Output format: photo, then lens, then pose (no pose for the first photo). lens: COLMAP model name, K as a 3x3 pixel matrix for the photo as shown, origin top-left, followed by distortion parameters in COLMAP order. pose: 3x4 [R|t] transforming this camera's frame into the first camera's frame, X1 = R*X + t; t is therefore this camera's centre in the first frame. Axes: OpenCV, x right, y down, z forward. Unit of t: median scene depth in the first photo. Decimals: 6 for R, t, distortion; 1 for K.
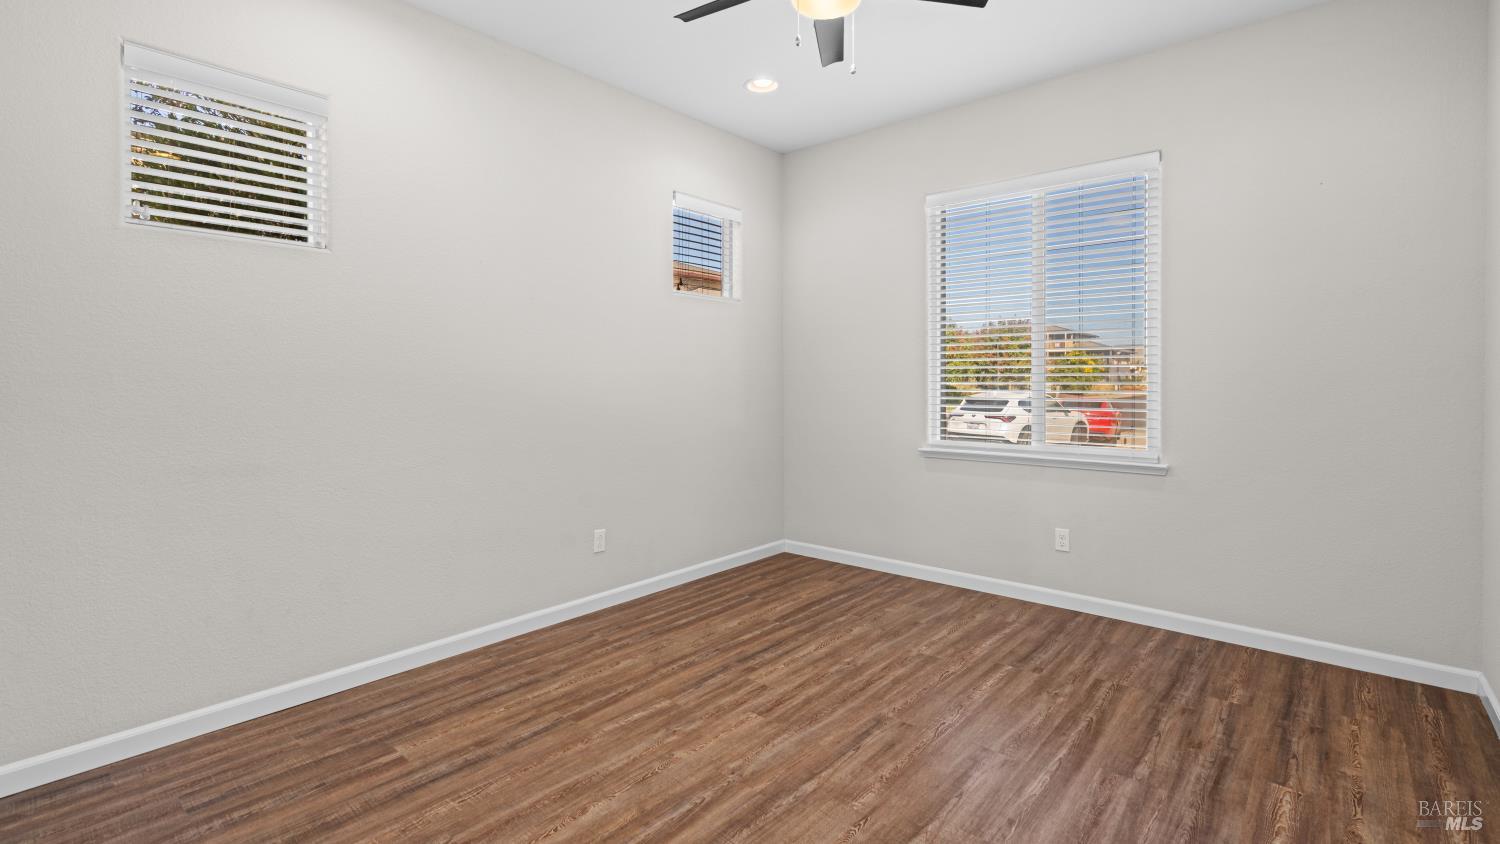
lens RADIAL K [[698.0, 0, 750.3], [0, 698.0, 424.9], [0, 0, 1]] dist [-0.063598, 0.027527]
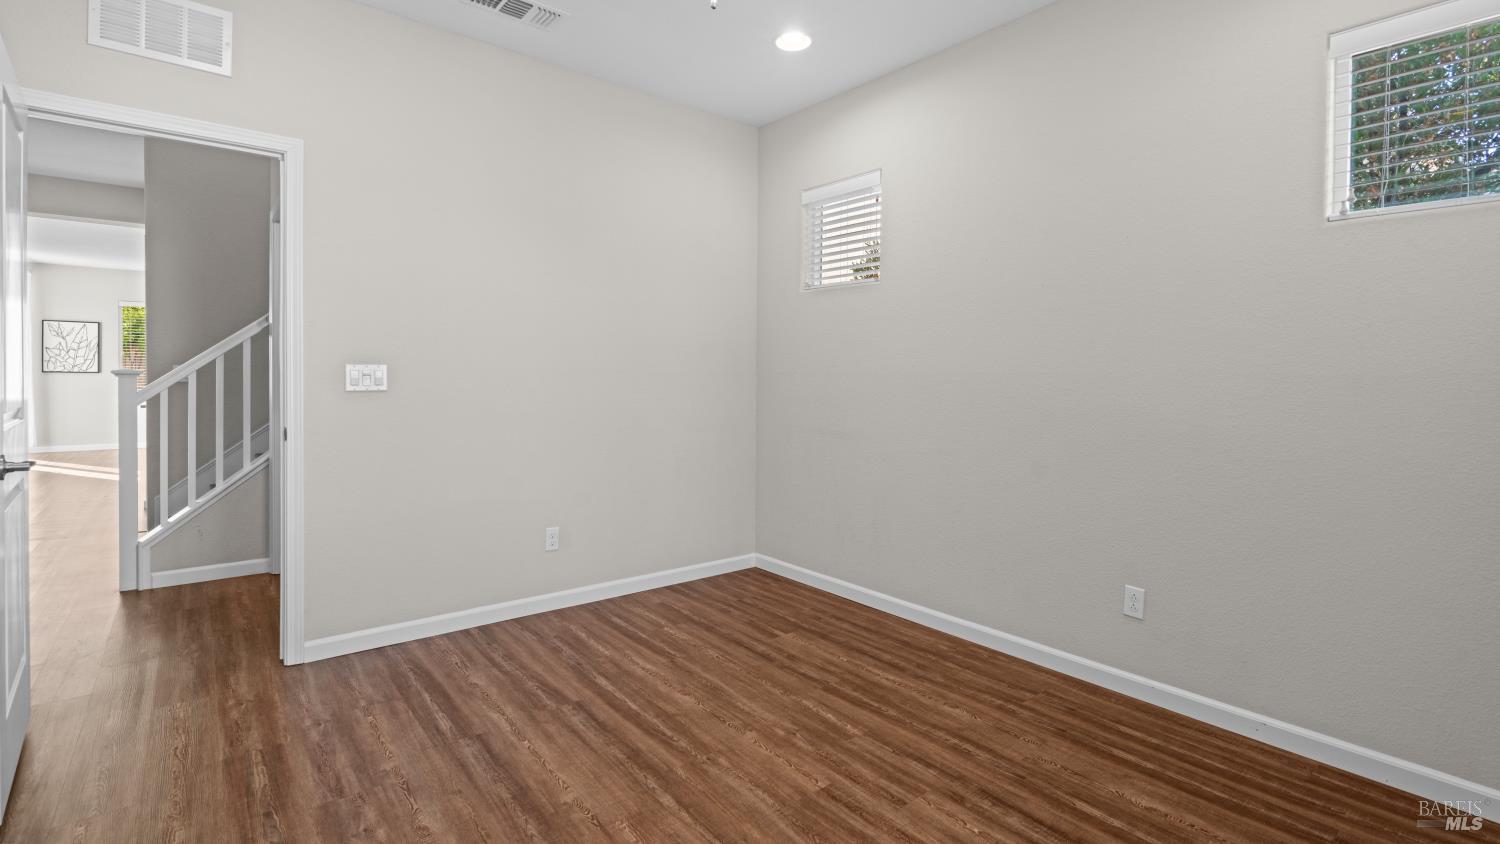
lens RADIAL K [[698.0, 0, 750.3], [0, 698.0, 424.9], [0, 0, 1]] dist [-0.063598, 0.027527]
pose [[-0.194652, 0.077097, -0.977838, 0.773124], [-0.081996, 0.992138, 0.094547, -0.079911], [0.977439, 0.098583, -0.186800, 0.992739]]
